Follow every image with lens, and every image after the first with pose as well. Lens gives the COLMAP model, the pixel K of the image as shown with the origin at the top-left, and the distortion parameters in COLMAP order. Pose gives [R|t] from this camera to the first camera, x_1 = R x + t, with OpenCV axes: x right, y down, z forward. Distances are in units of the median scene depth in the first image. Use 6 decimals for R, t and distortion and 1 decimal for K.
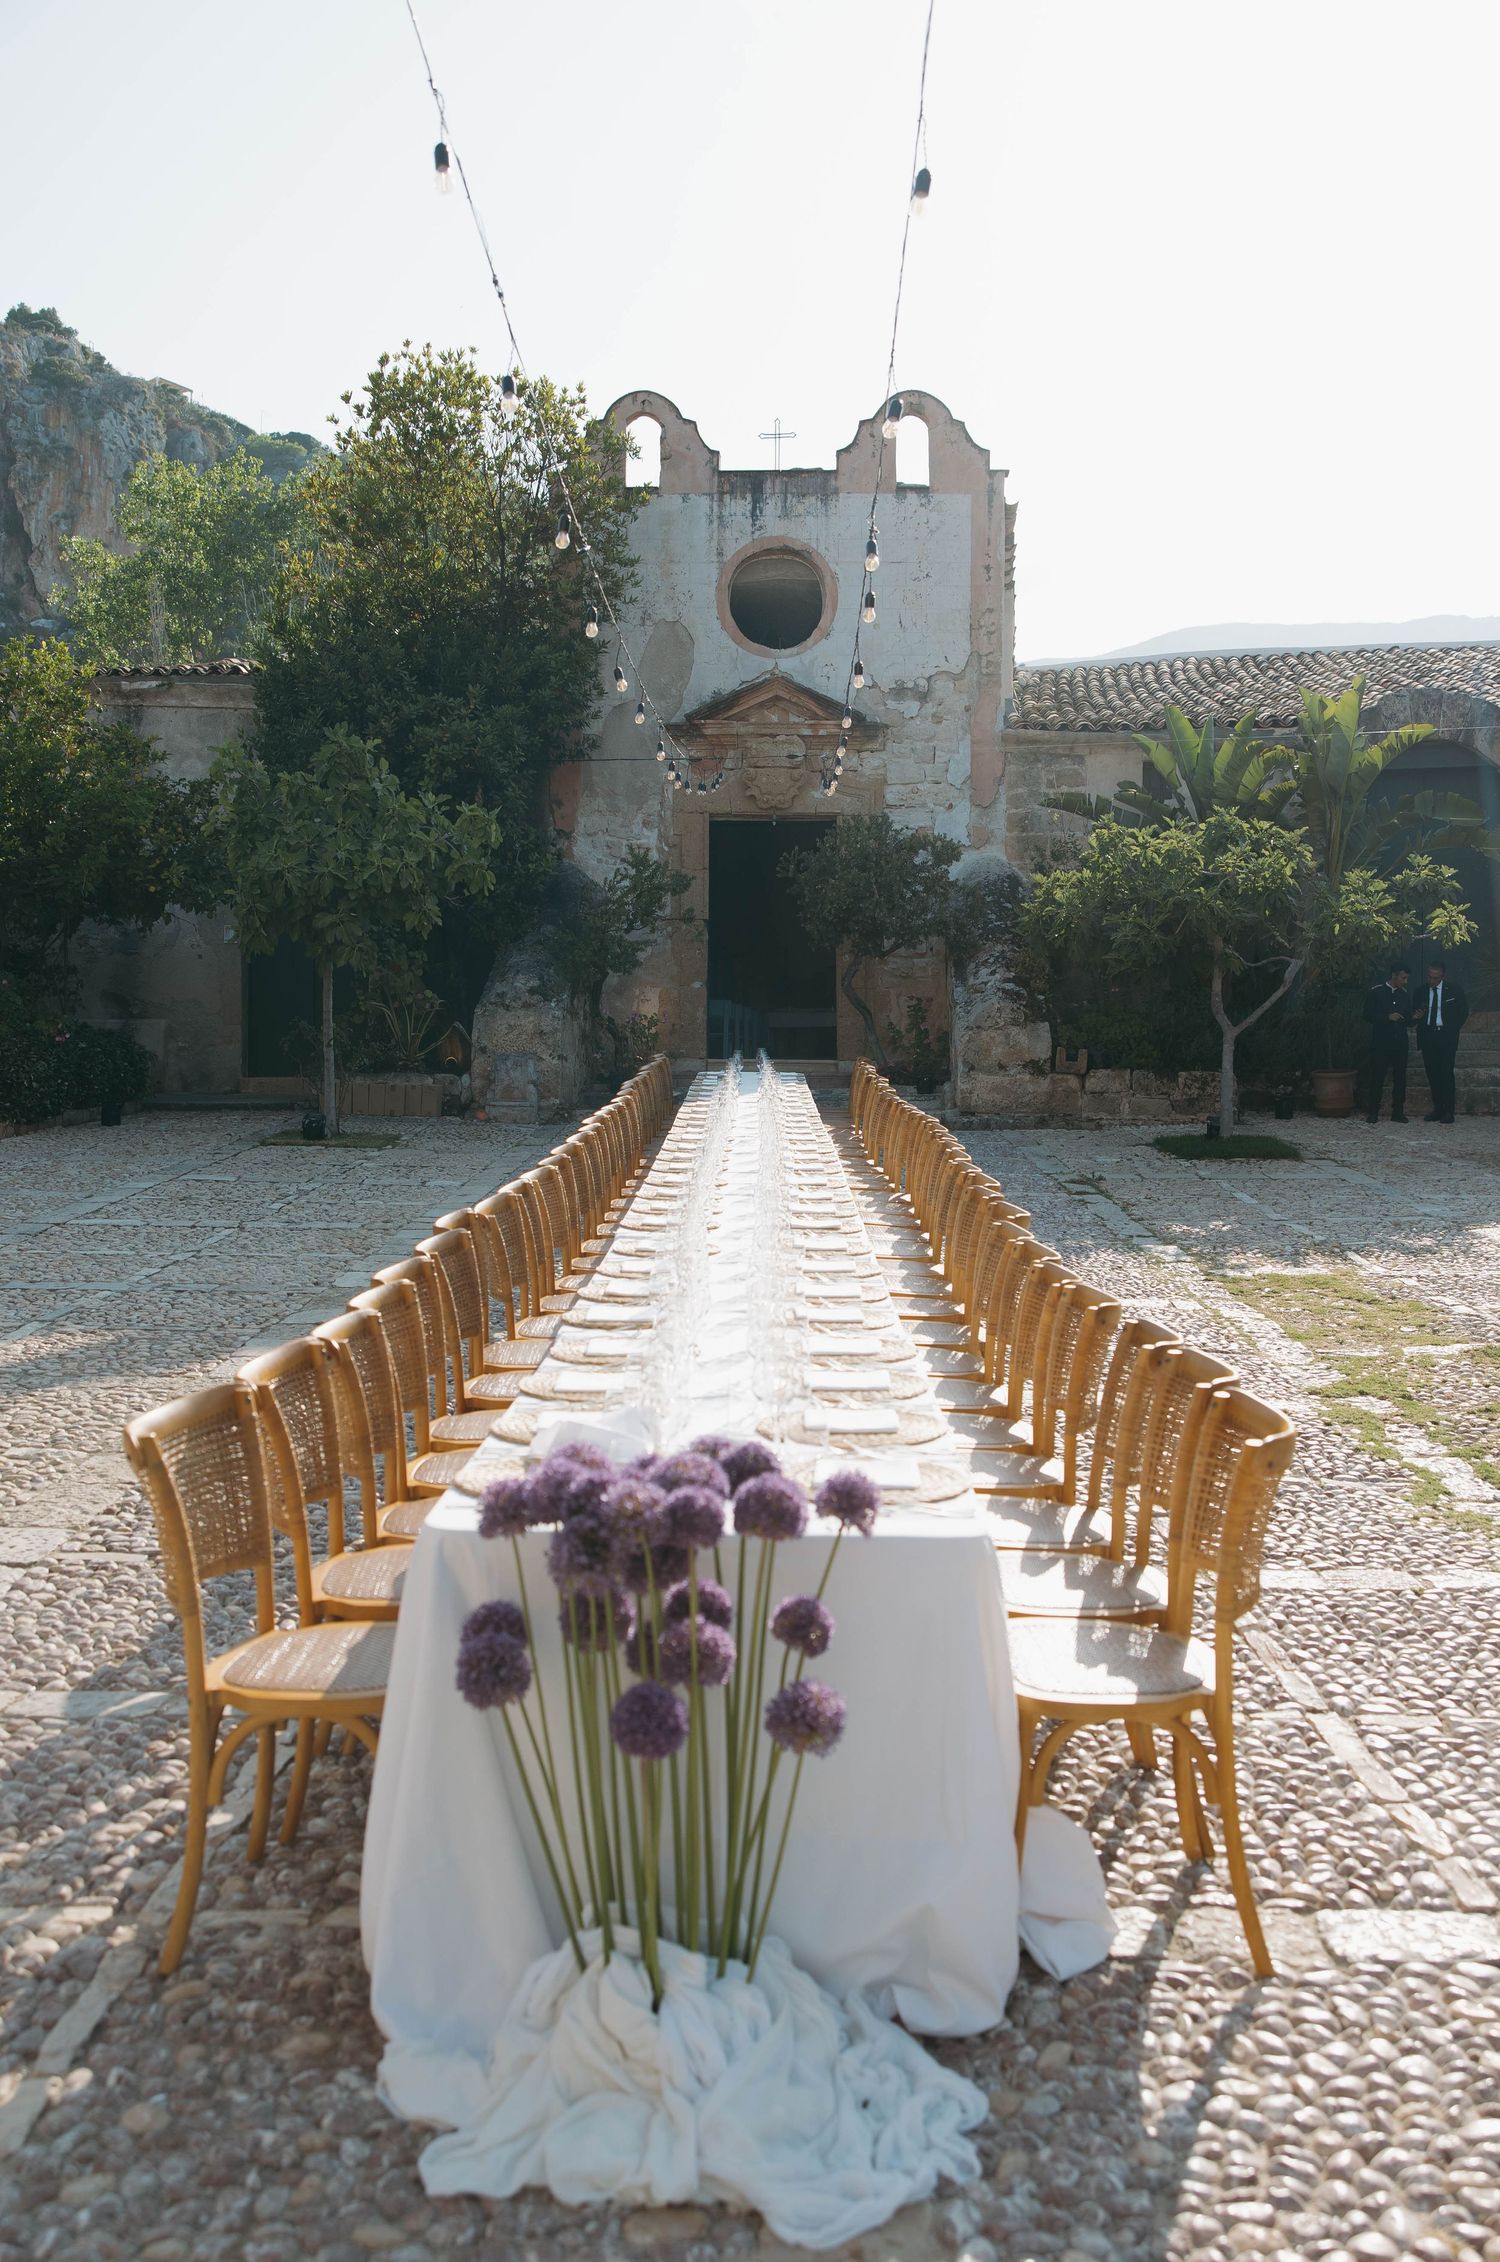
lens RADIAL K [[1945.6, 0, 745.7], [0, 1945.6, 1139.2], [0, 0, 1]] dist [0.000814, 0.006772]
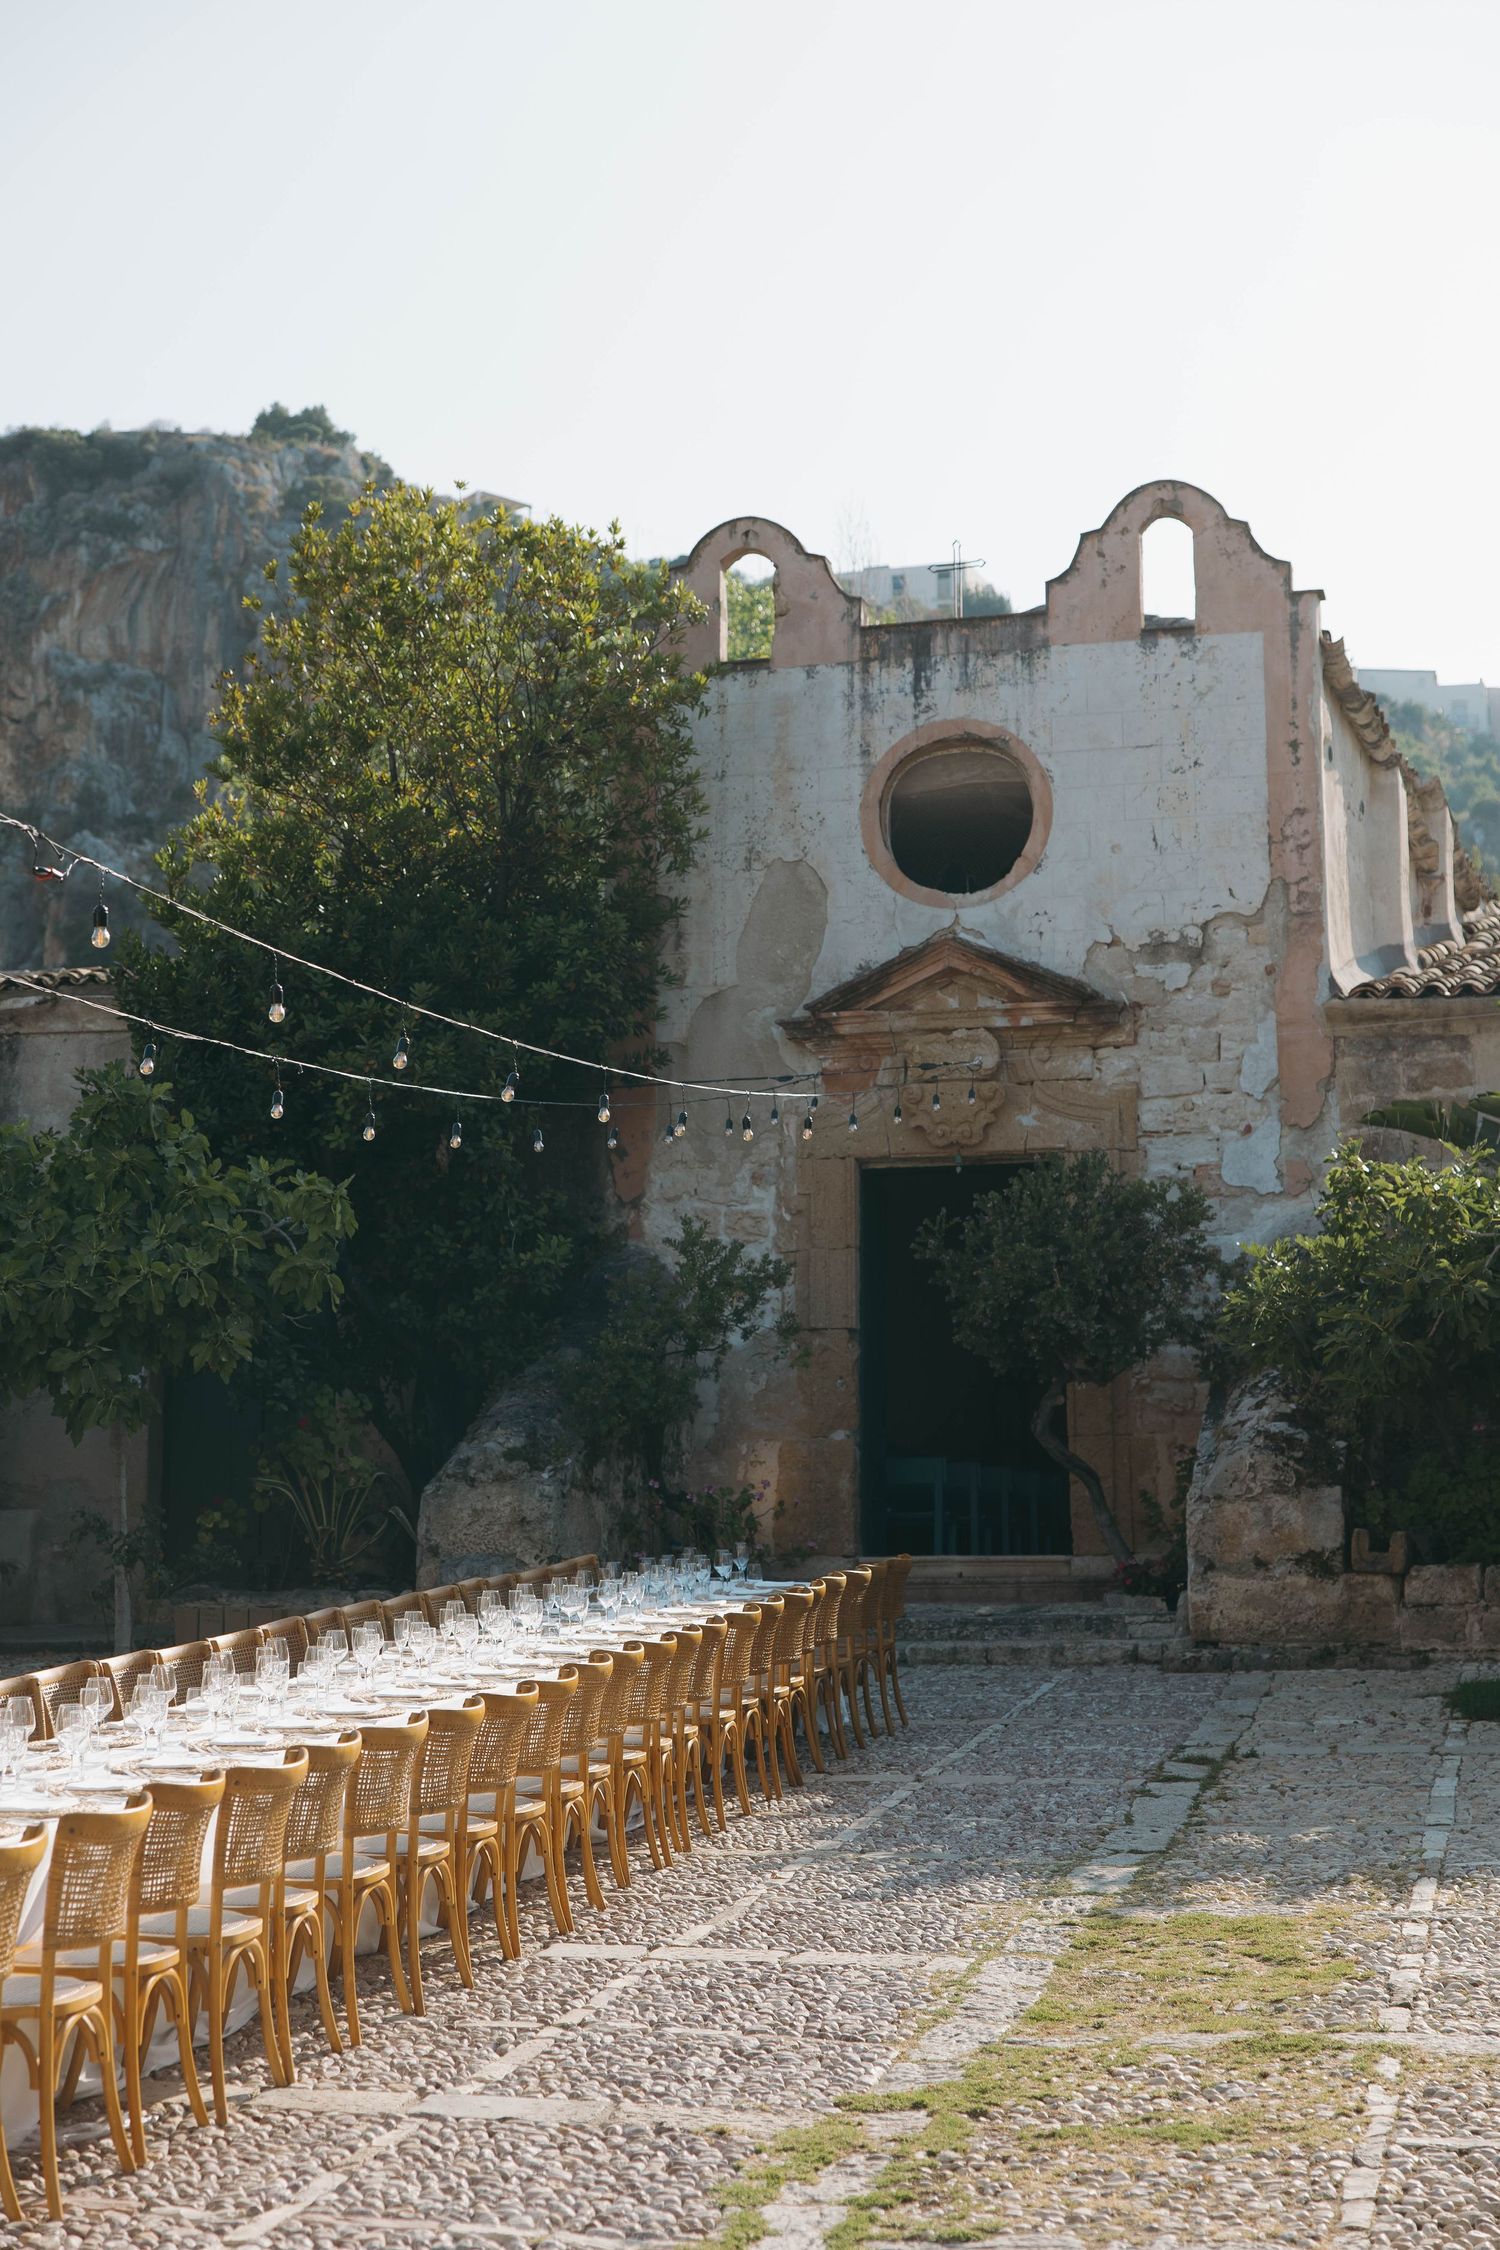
lens RADIAL K [[3315.8, 0, 750.0], [0, 3315.8, 1125.0], [0, 0, 1]] dist [-0.001917, -0.010700]
pose [[0.976509, -0.045282, -0.210663, 0.214795], [0.009407, 0.985696, -0.168272, -0.000291], [0.215269, 0.162337, 0.962967, -0.034015]]
